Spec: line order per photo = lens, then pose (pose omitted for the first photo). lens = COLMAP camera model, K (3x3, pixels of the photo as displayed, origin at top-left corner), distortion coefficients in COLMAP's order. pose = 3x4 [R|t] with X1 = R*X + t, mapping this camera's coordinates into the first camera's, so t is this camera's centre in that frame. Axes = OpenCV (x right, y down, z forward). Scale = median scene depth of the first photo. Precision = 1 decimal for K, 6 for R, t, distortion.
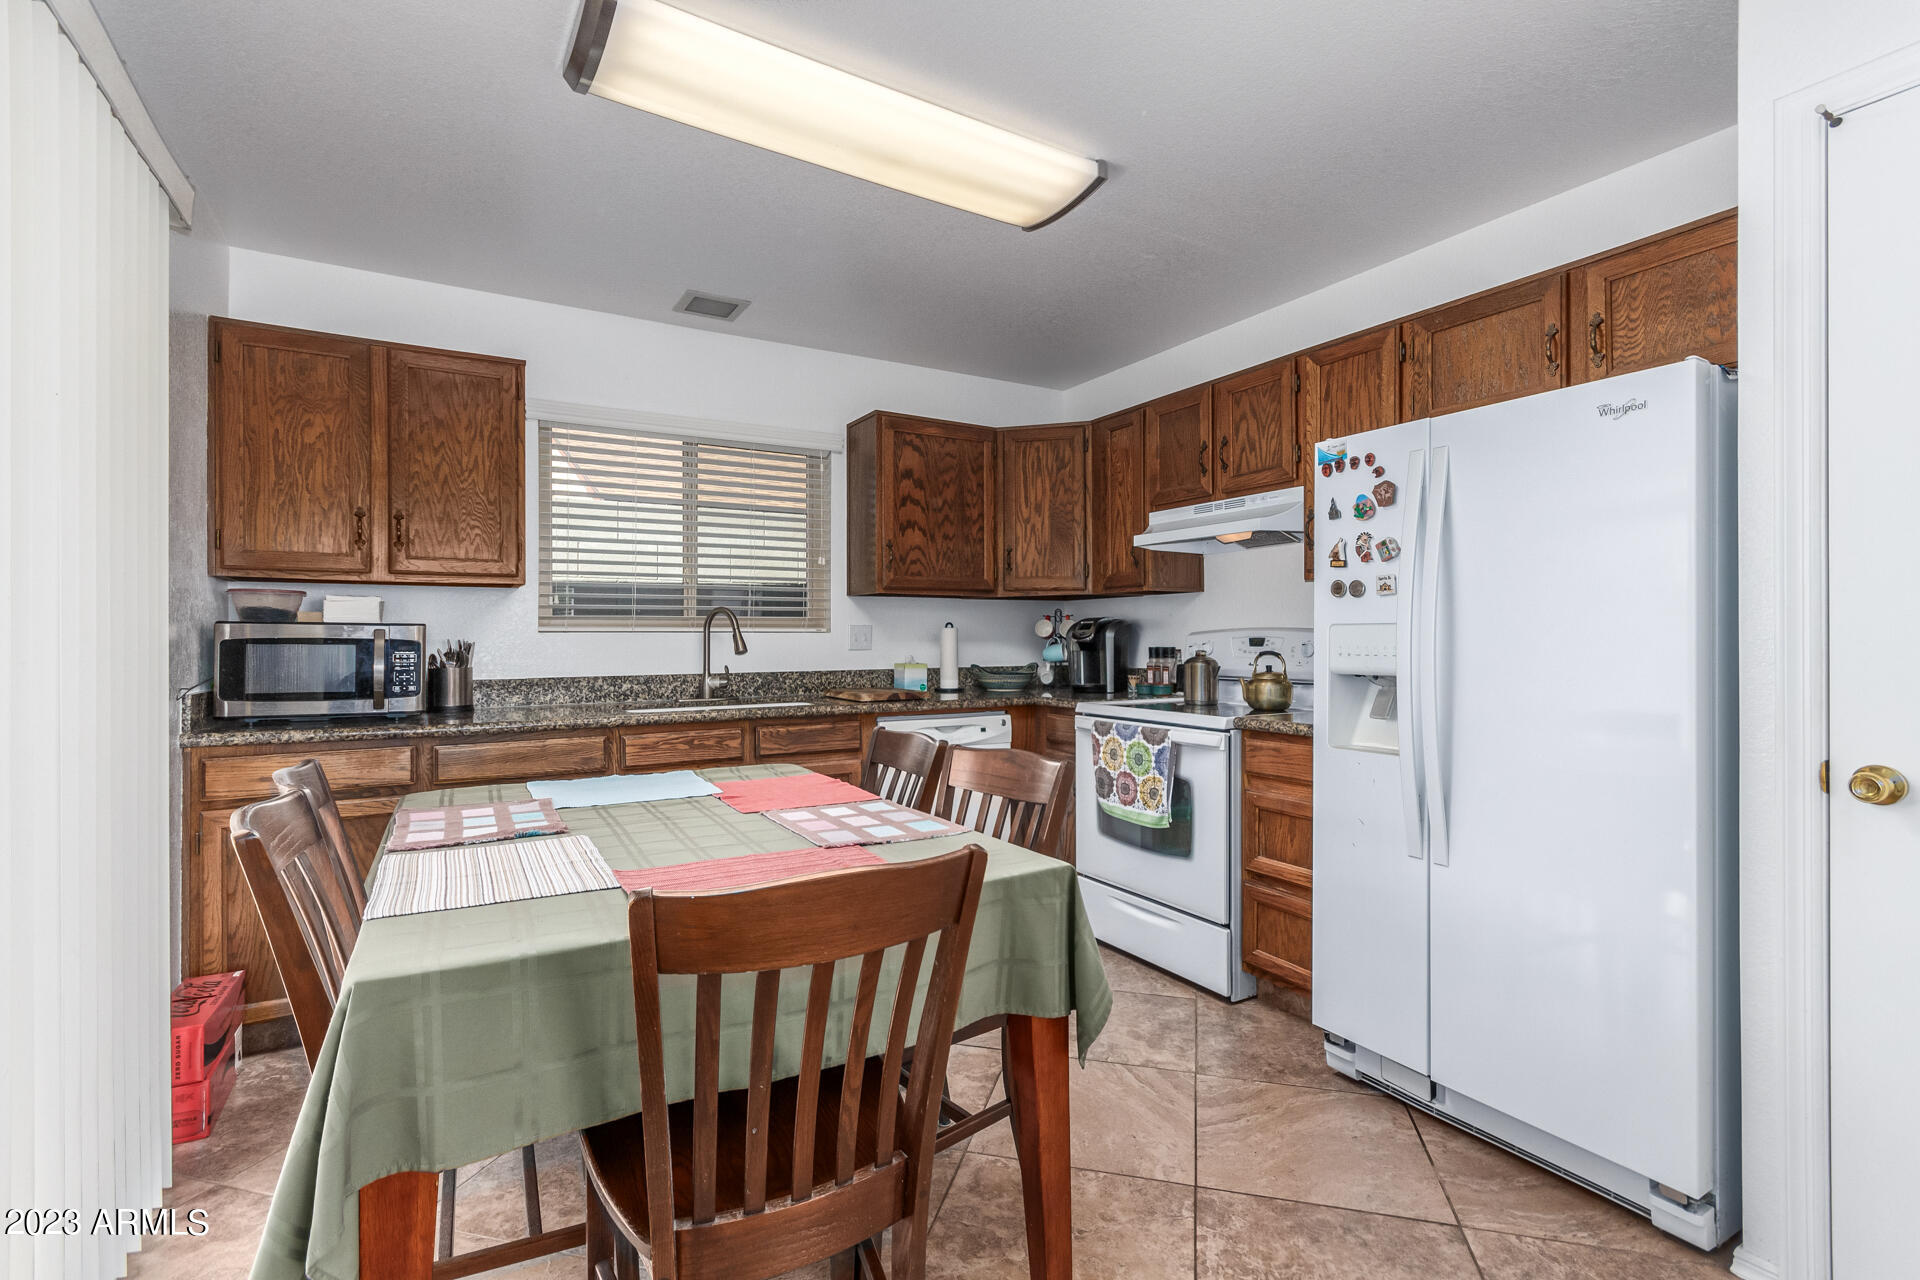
lens RADIAL K [[872.2, 0, 965.5], [0, 872.2, 637.6], [0, 0, 1]] dist [0.002353, -0.000136]
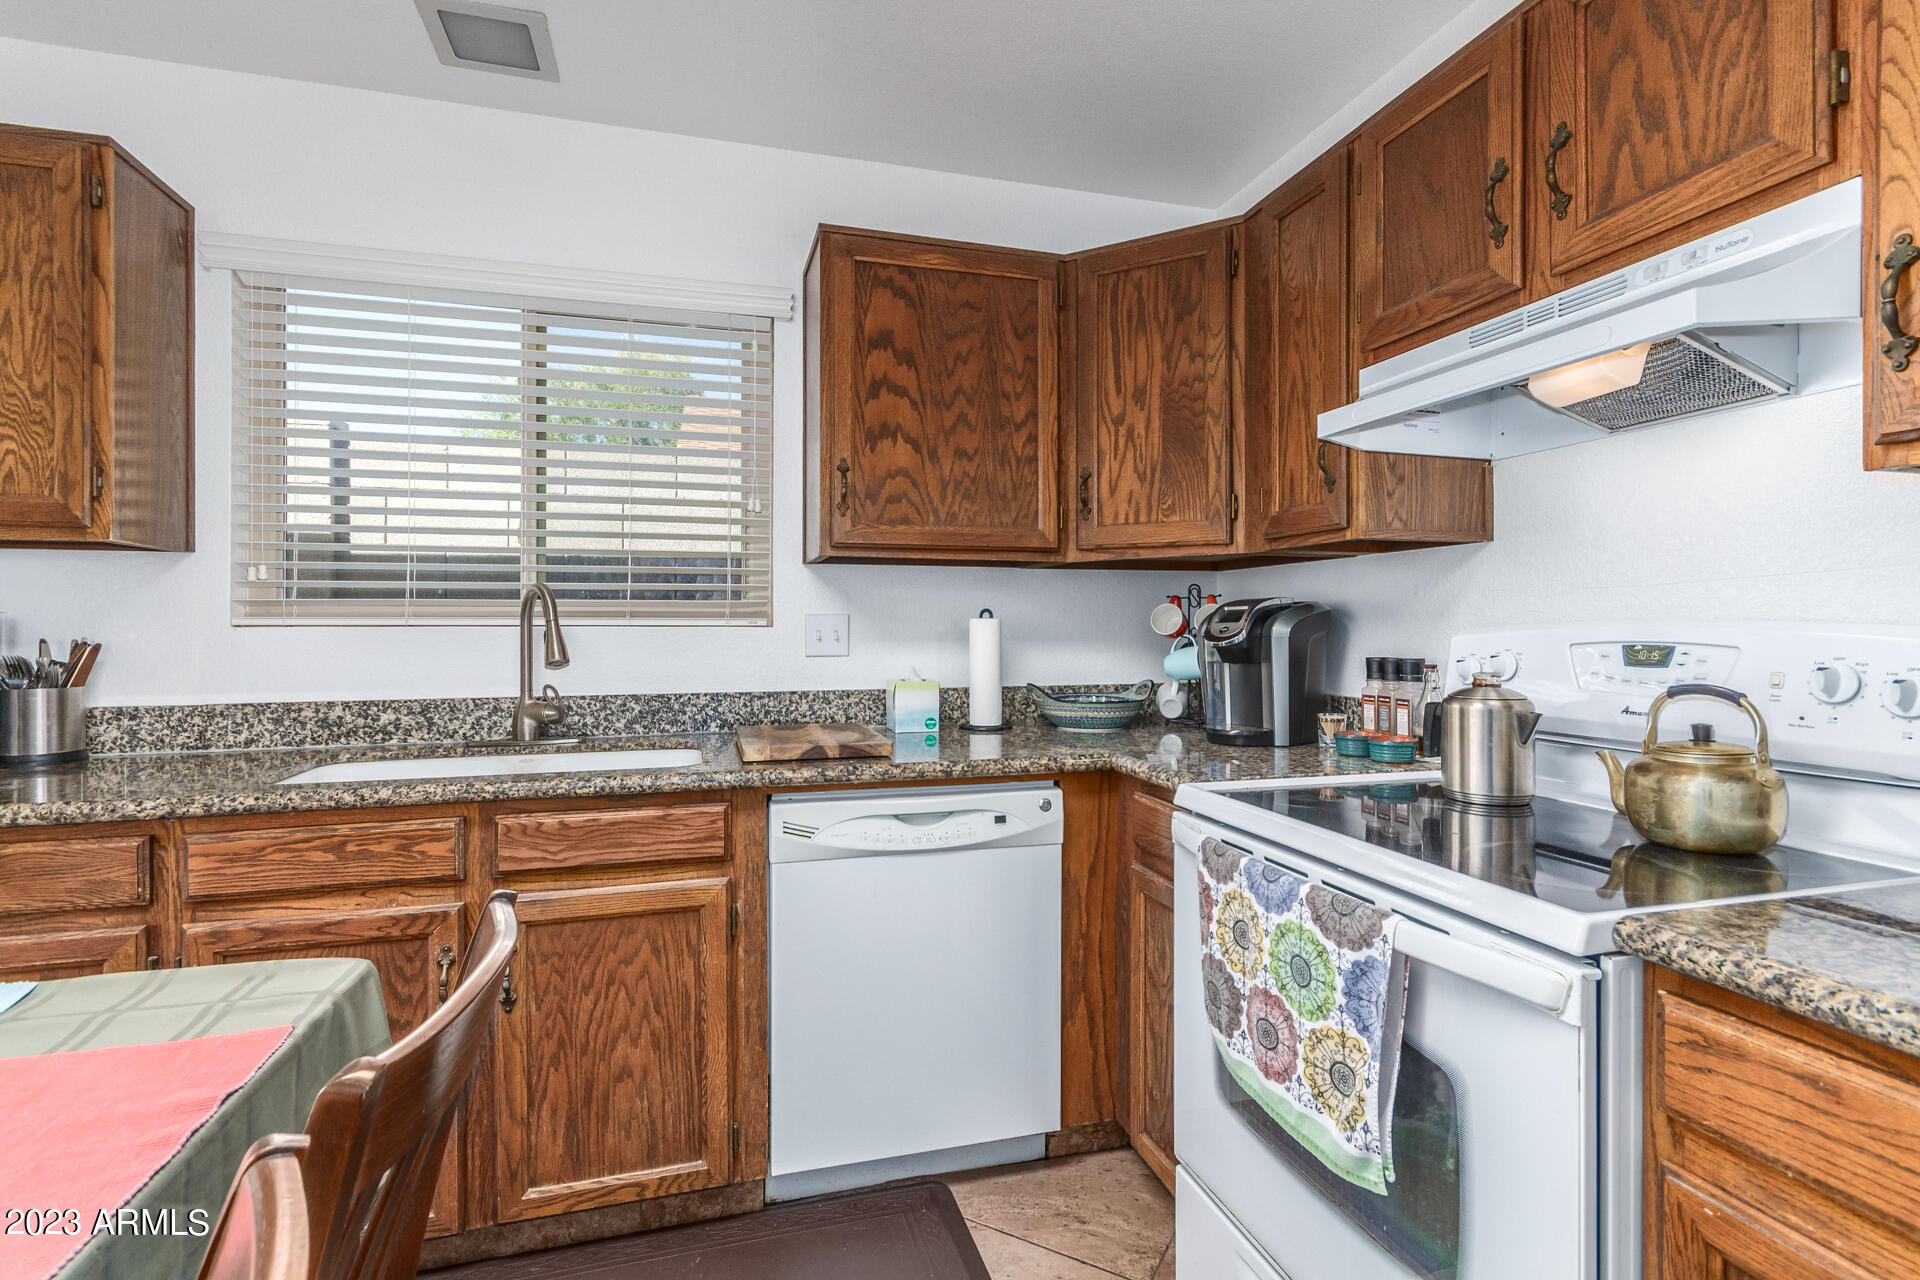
lens RADIAL K [[872.2, 0, 943.5], [0, 872.2, 629.5], [0, 0, 1]] dist [0.002353, -0.000136]
pose [[0.959801, 0.003618, -0.280657, 0.135106], [-0.002513, 0.999988, 0.004299, -0.007434], [0.280669, -0.003421, 0.959798, 0.517134]]
